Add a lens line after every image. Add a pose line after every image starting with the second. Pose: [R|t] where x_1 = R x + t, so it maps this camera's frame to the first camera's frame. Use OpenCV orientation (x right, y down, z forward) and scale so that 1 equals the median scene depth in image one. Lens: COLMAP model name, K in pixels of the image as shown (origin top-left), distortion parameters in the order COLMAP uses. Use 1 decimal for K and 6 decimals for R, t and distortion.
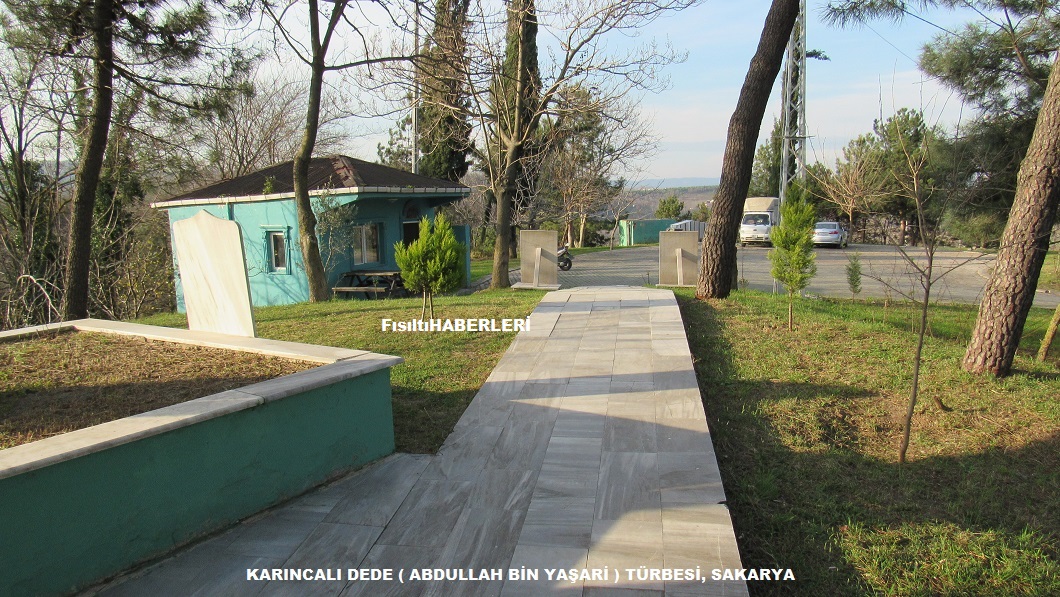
lens RADIAL K [[765.3, 0, 533.7], [0, 765.3, 296.1], [0, 0, 1]] dist [-0.024368, 0.008771]
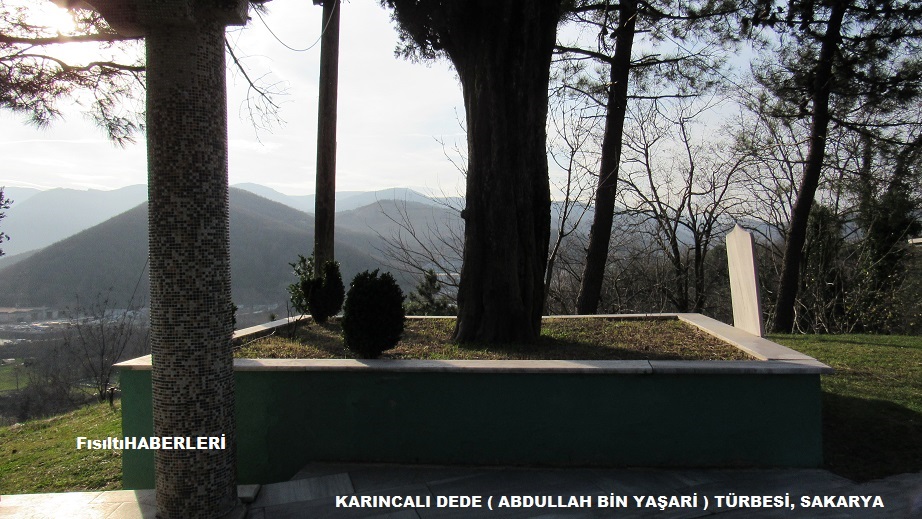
lens RADIAL K [[665.7, 0, 464.2], [0, 665.7, 257.4], [0, 0, 1]] dist [-0.024368, 0.008771]
pose [[0.418356, 0.020037, -0.908062, 0.137431], [-0.116747, 0.992650, -0.031883, 0.008331], [0.900749, 0.119352, 0.417620, 0.083398]]
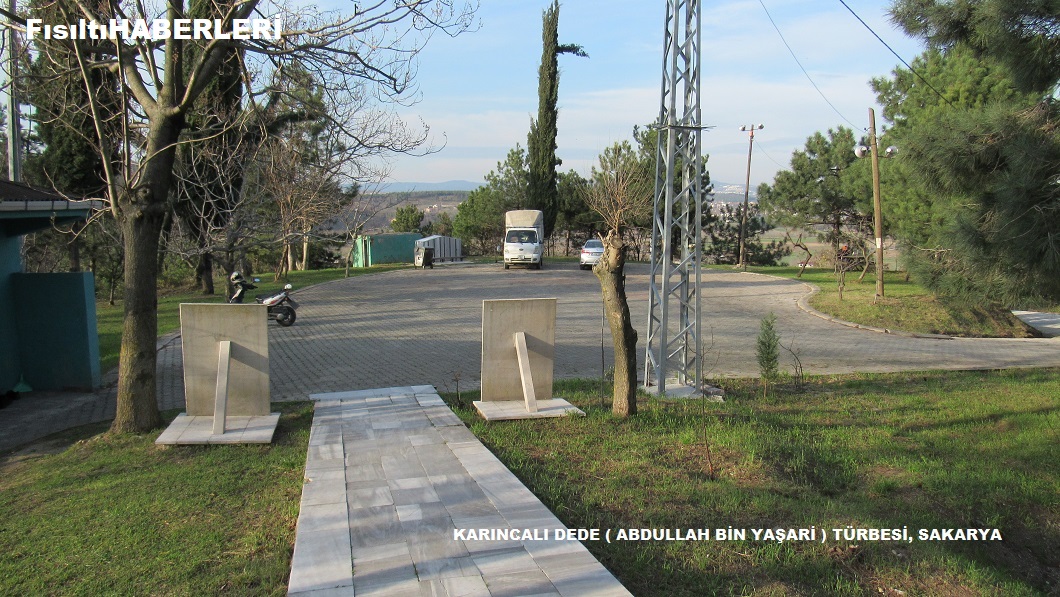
lens RADIAL K [[765.3, 0, 533.7], [0, 765.3, 296.1], [0, 0, 1]] dist [-0.024368, 0.008771]
pose [[0.936947, -0.027485, 0.348390, 0.032709], [0.029430, 0.999567, -0.000289, -0.127693], [-0.348231, 0.010524, 0.937350, 0.774947]]
